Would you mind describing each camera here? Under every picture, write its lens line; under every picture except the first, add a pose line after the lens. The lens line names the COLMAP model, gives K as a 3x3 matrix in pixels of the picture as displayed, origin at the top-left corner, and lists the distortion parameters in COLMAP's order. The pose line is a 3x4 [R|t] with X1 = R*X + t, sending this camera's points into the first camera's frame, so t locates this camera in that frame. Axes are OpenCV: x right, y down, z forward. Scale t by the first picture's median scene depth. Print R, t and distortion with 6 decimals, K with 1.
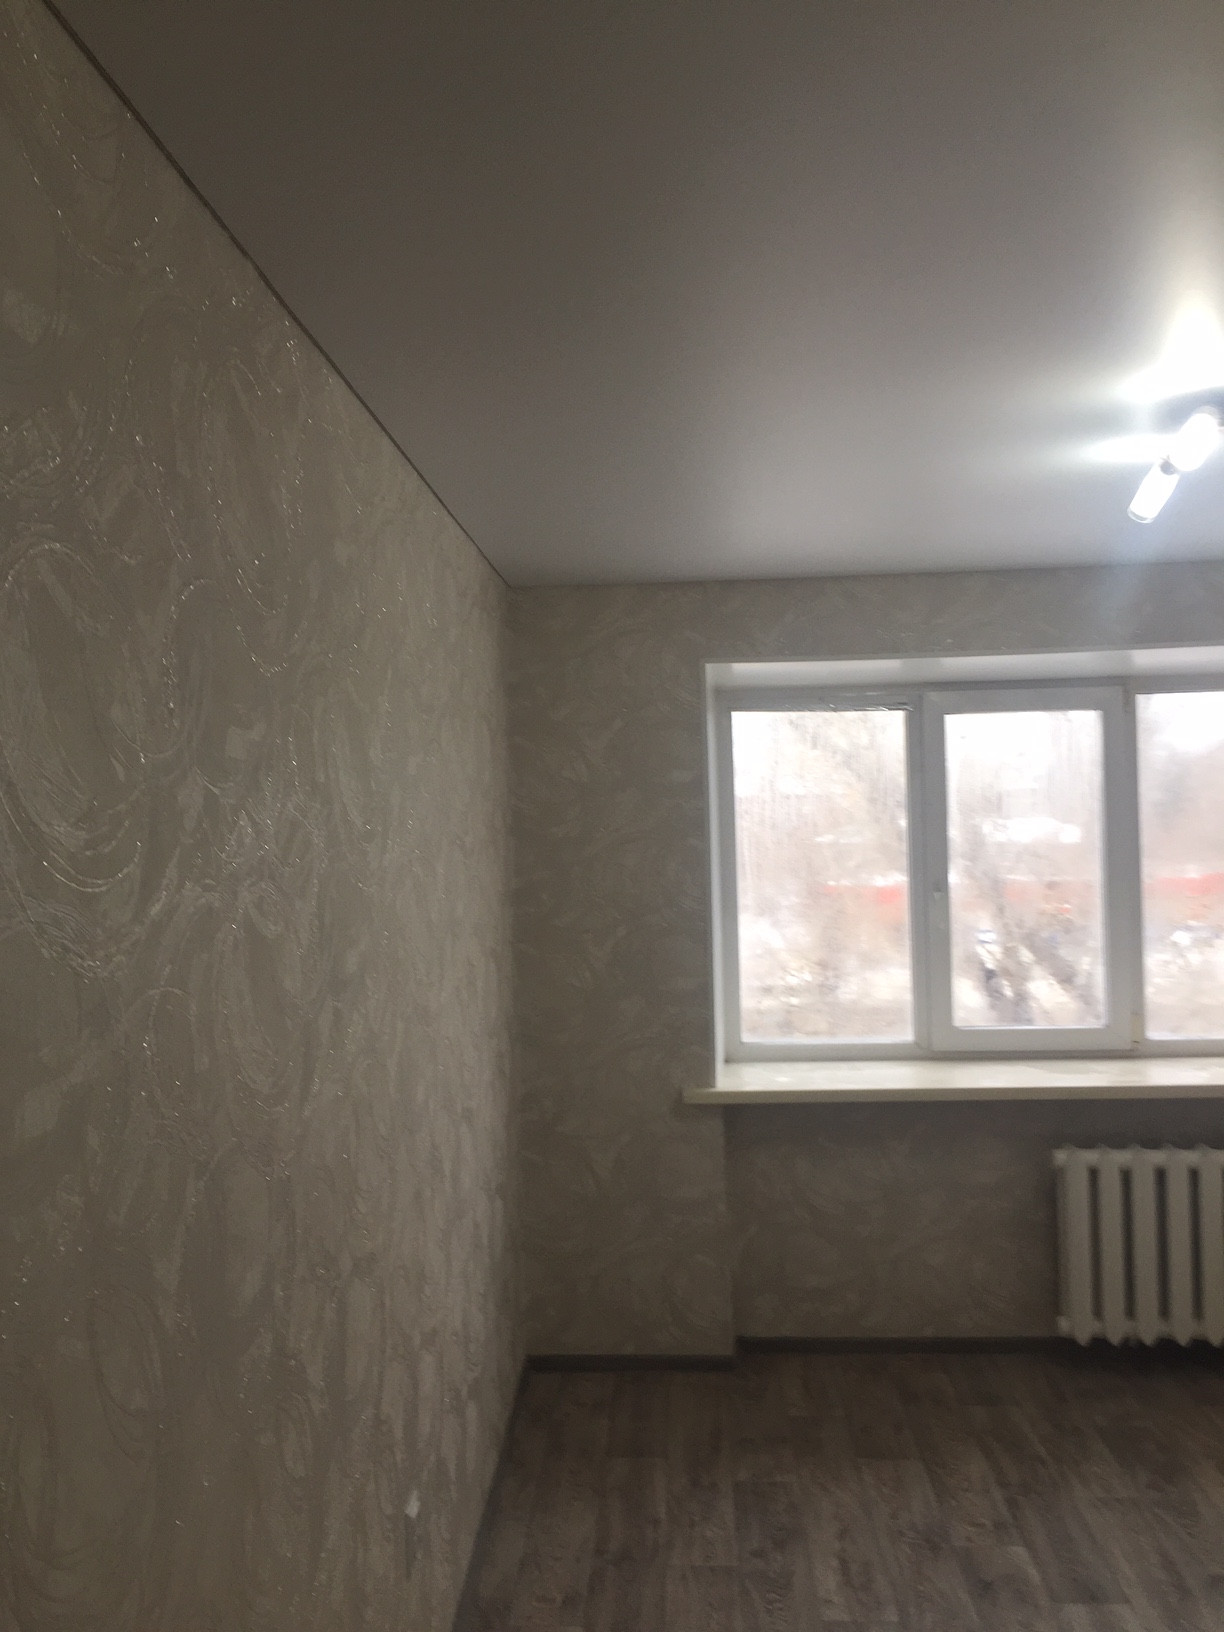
lens RADIAL K [[1395.2, 0, 612.2], [0, 1395.2, 816.1], [0, 0, 1]] dist [0.089677, -0.110669]
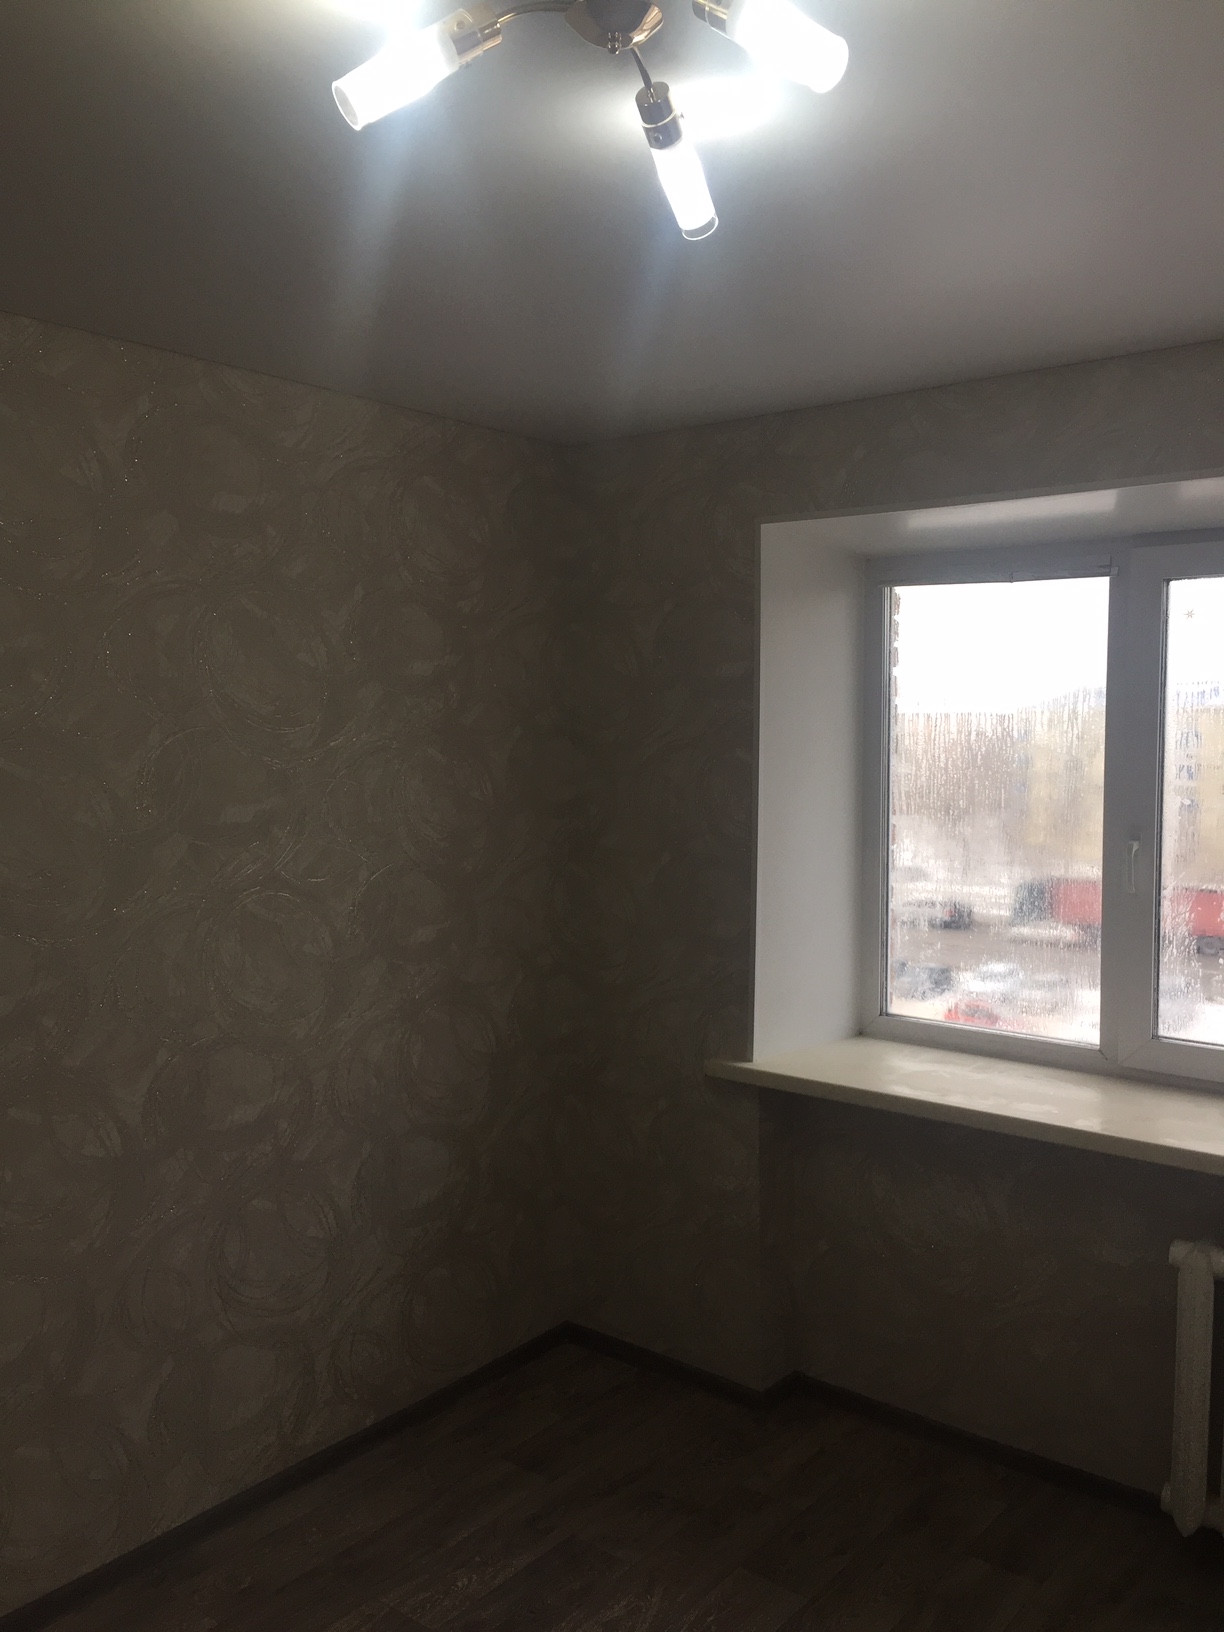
lens RADIAL K [[1395.2, 0, 611.6], [0, 1395.2, 819.1], [0, 0, 1]] dist [0.089677, -0.110669]
pose [[0.812902, 0.067373, -0.578491, 0.465115], [-0.023296, 0.996253, 0.083290, -0.008890], [0.581934, -0.054230, 0.811425, 0.315556]]
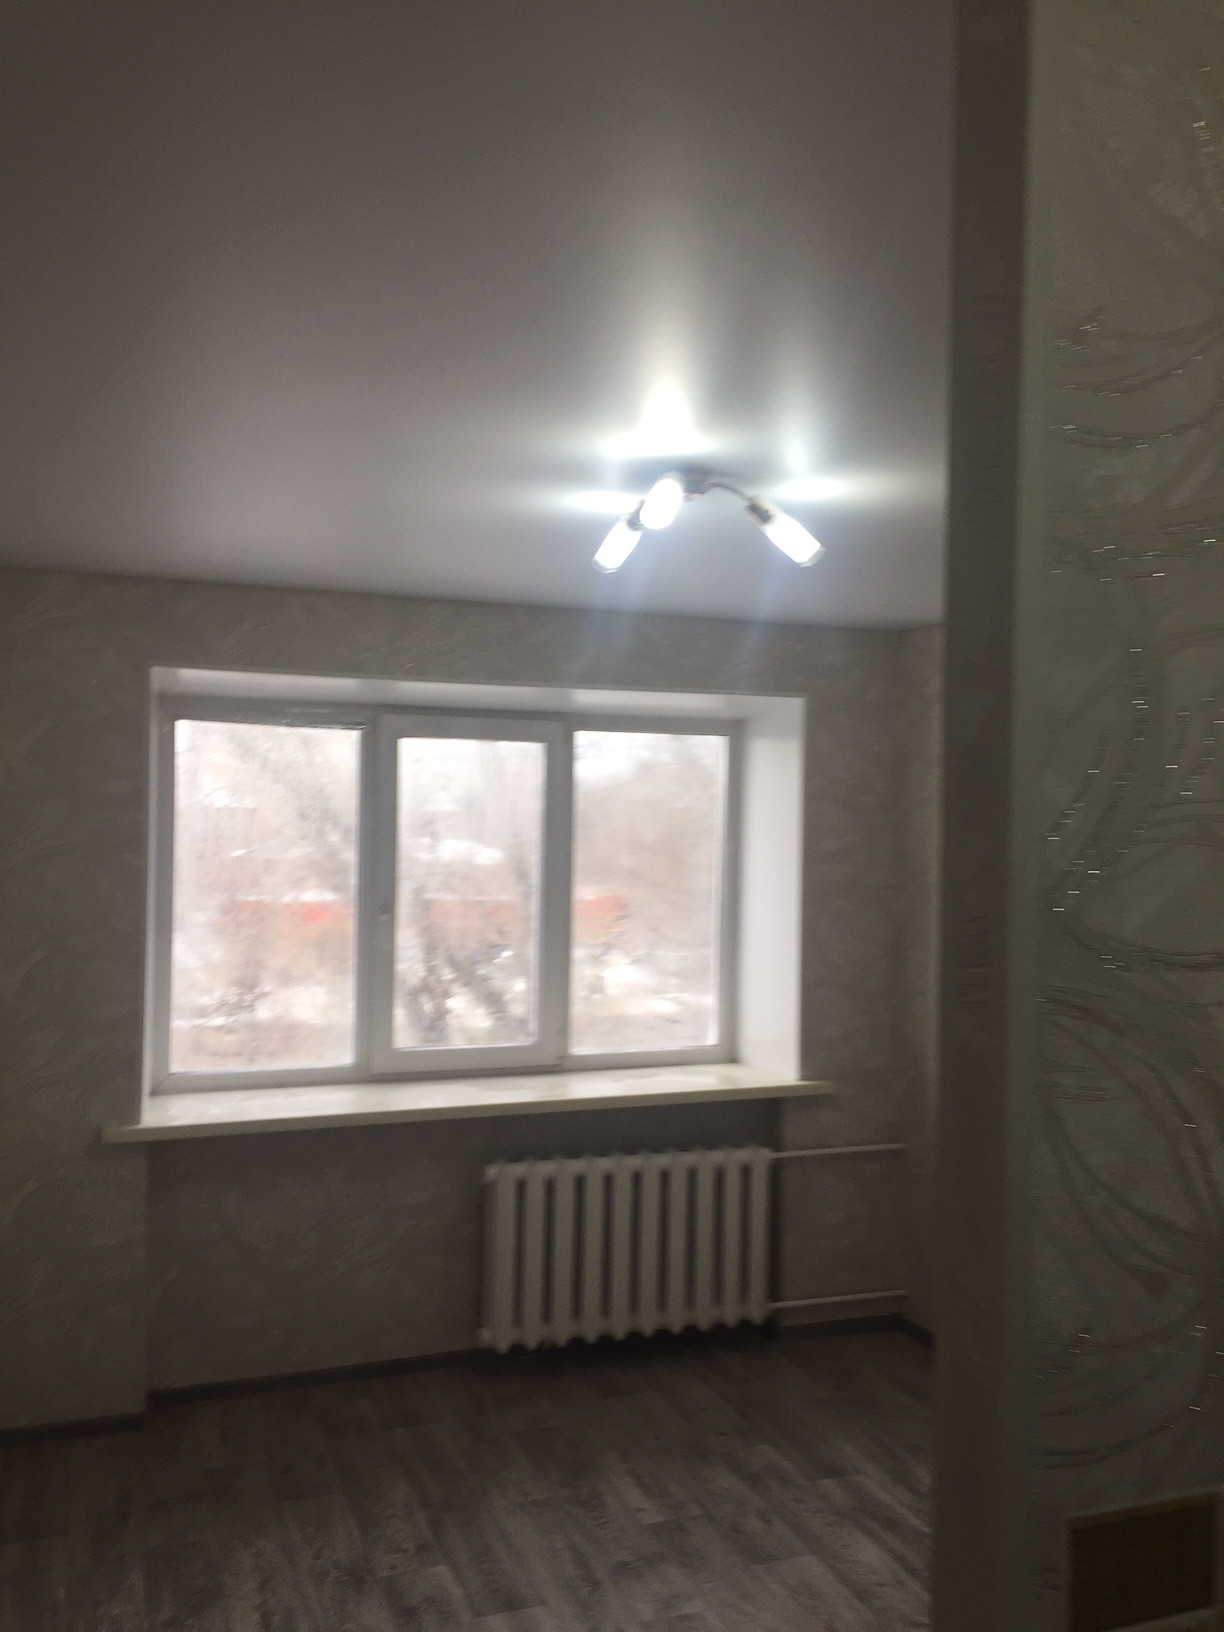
lens RADIAL K [[1395.2, 0, 616.4], [0, 1395.2, 812.9], [0, 0, 1]] dist [0.089677, -0.110669]
pose [[0.916829, 0.040079, 0.397264, -0.016813], [-0.034359, 0.999178, -0.021508, -0.002217], [-0.397799, 0.006070, 0.917452, 0.017887]]
